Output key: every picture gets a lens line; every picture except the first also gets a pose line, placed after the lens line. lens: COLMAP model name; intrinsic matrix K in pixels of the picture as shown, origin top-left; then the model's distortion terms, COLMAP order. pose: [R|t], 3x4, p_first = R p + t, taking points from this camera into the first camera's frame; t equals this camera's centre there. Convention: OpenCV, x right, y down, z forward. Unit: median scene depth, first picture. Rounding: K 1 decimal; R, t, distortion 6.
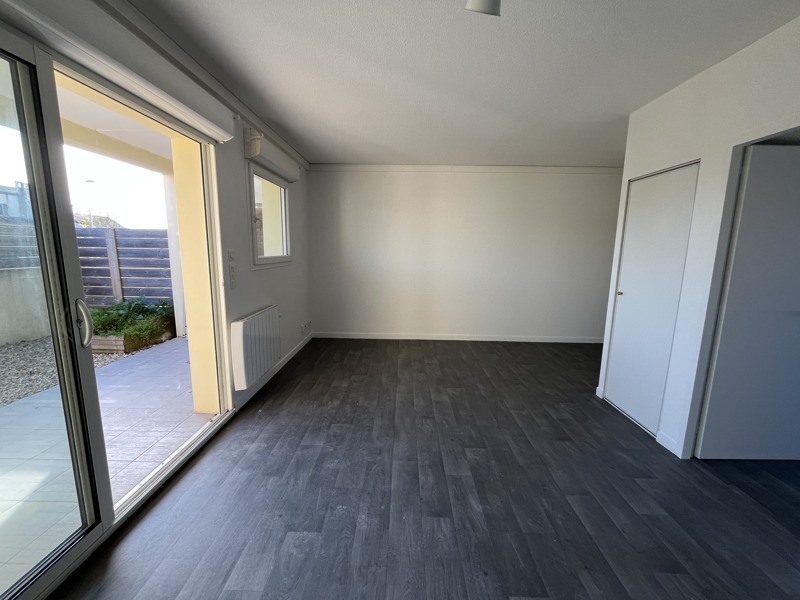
lens RADIAL K [[324.8, 0, 398.0], [0, 324.8, 298.5], [0, 0, 1]] dist [-0.002770, -0.000731]
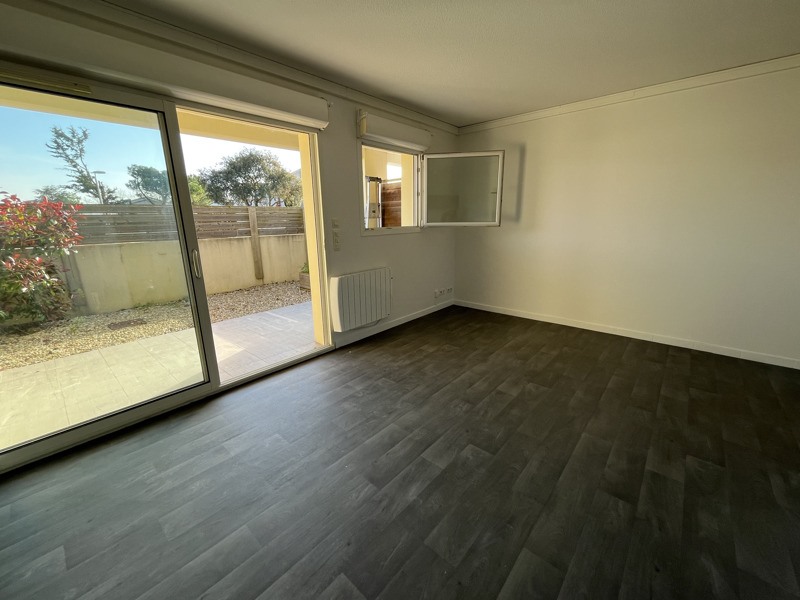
lens RADIAL K [[324.8, 0, 398.5], [0, 324.8, 298.8], [0, 0, 1]] dist [-0.002770, -0.000731]
pose [[0.759831, 0.131259, -0.636733, 0.447590], [-0.073553, 0.990474, 0.116407, -0.008310], [0.645947, -0.041616, 0.762247, 0.183467]]
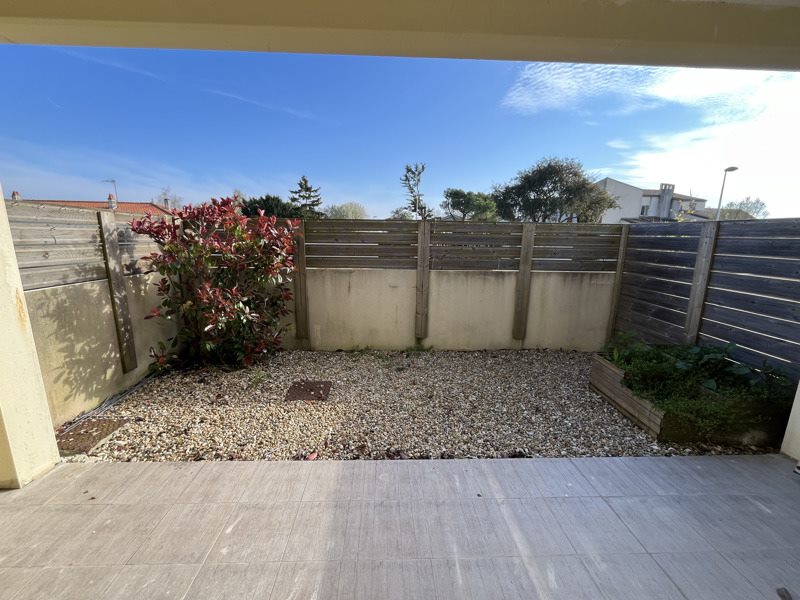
lens RADIAL K [[324.8, 0, 396.6], [0, 324.8, 299.0], [0, 0, 1]] dist [-0.002770, -0.000731]
pose [[0.048497, 0.181577, -0.982180, -0.513651], [-0.167267, 0.970927, 0.171238, -0.138017], [0.984718, 0.155982, 0.077459, 0.681820]]
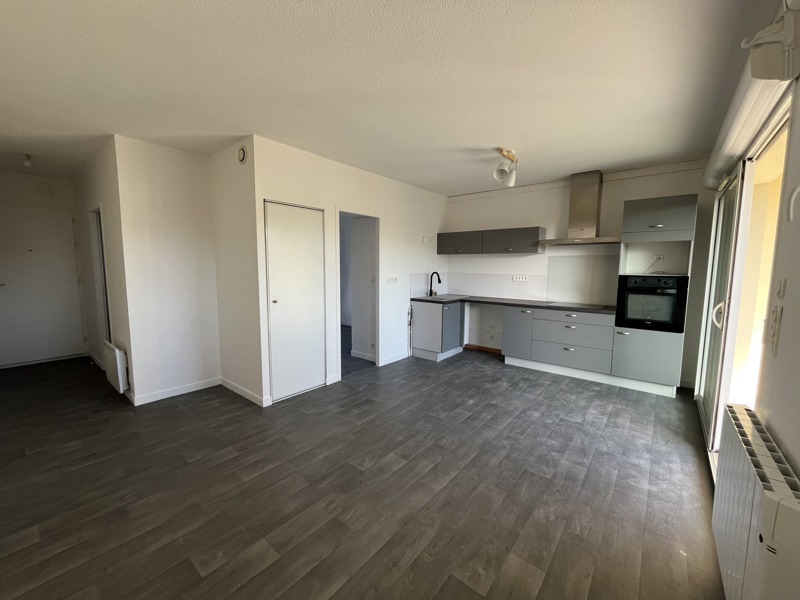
lens RADIAL K [[324.8, 0, 395.0], [0, 324.8, 301.6], [0, 0, 1]] dist [-0.002770, -0.000731]
pose [[-0.778072, -0.090369, 0.621641, -0.328984], [0.078882, 0.967709, 0.239409, -0.250221], [-0.623203, 0.235314, -0.745818, 1.568834]]
